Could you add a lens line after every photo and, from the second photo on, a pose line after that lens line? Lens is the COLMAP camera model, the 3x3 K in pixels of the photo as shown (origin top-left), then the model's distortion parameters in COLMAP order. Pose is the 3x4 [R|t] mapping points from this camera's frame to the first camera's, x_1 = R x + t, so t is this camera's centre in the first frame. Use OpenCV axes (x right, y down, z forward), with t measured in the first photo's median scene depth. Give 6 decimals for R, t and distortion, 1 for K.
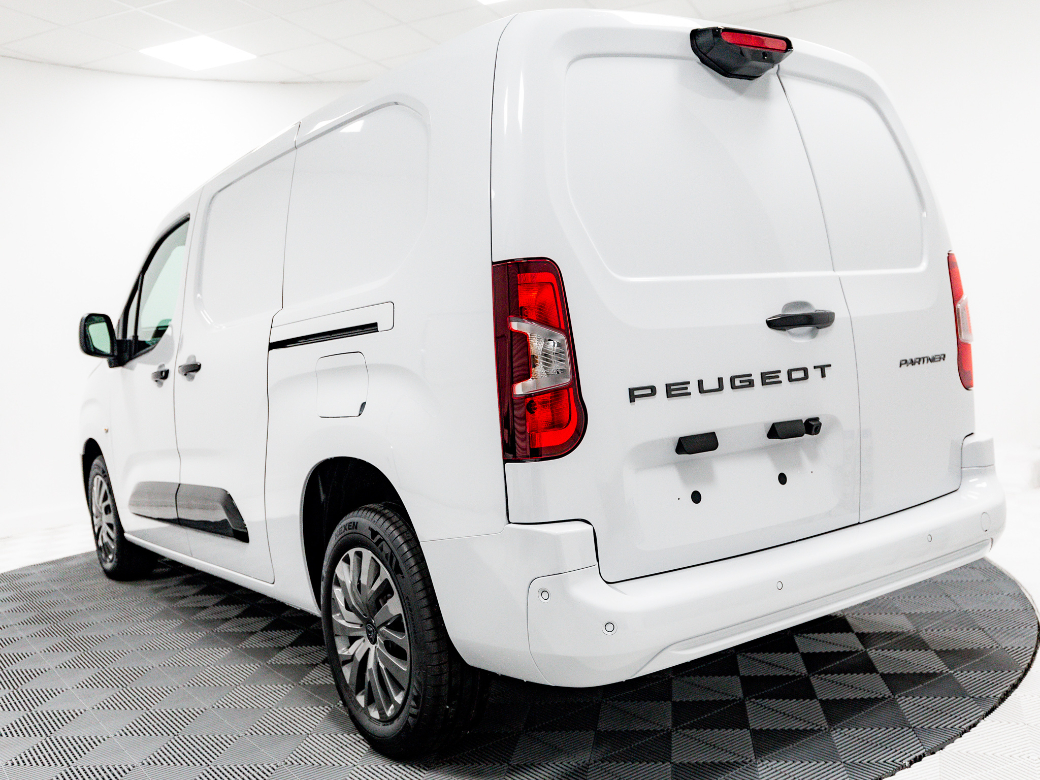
lens RADIAL K [[961.3, 0, 520.0], [0, 961.3, 390.0], [0, 0, 1]] dist [-0.002374, -0.000505]
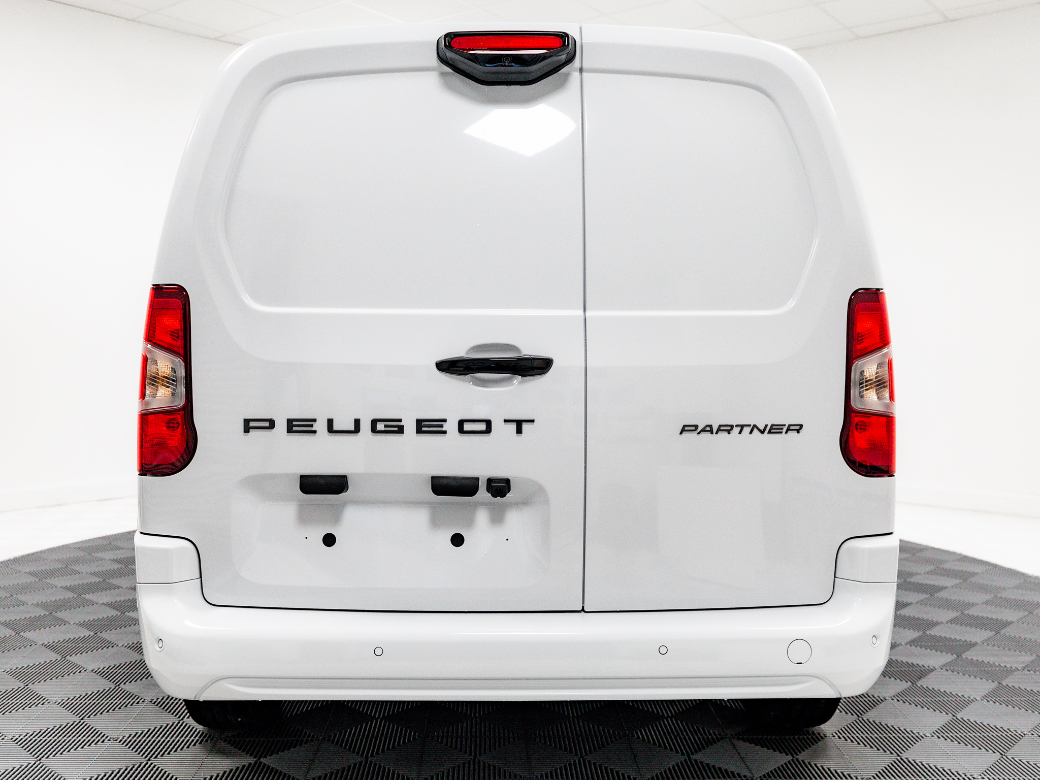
lens RADIAL K [[961.3, 0, 520.0], [0, 961.3, 390.0], [0, 0, 1]] dist [-0.002374, -0.000505]
pose [[0.826505, 0.106474, -0.552769, 0.831974], [-0.095139, 0.994245, 0.049258, -0.099588], [0.554832, 0.011878, 0.831877, 0.305678]]
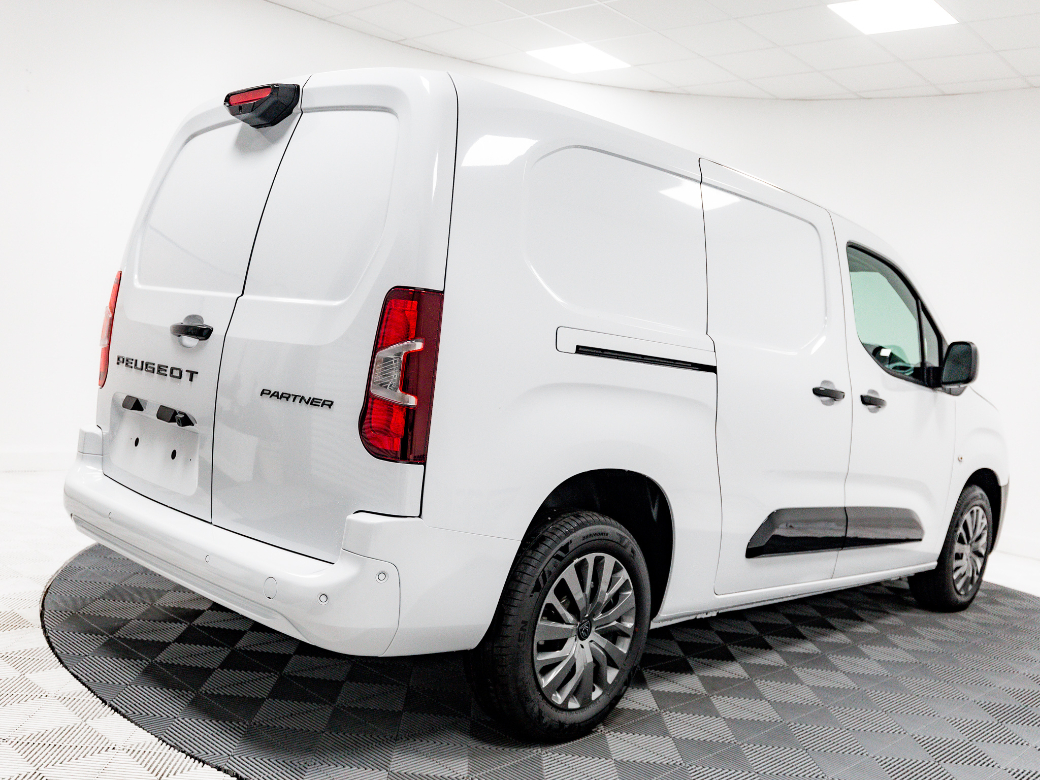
lens RADIAL K [[961.3, 0, 520.0], [0, 961.3, 390.0], [0, 0, 1]] dist [-0.002374, -0.000505]
pose [[0.195957, 0.139723, -0.970607, 1.617478], [-0.174760, 0.978928, 0.105638, -0.207226], [0.964914, 0.148923, 0.216246, 1.202401]]
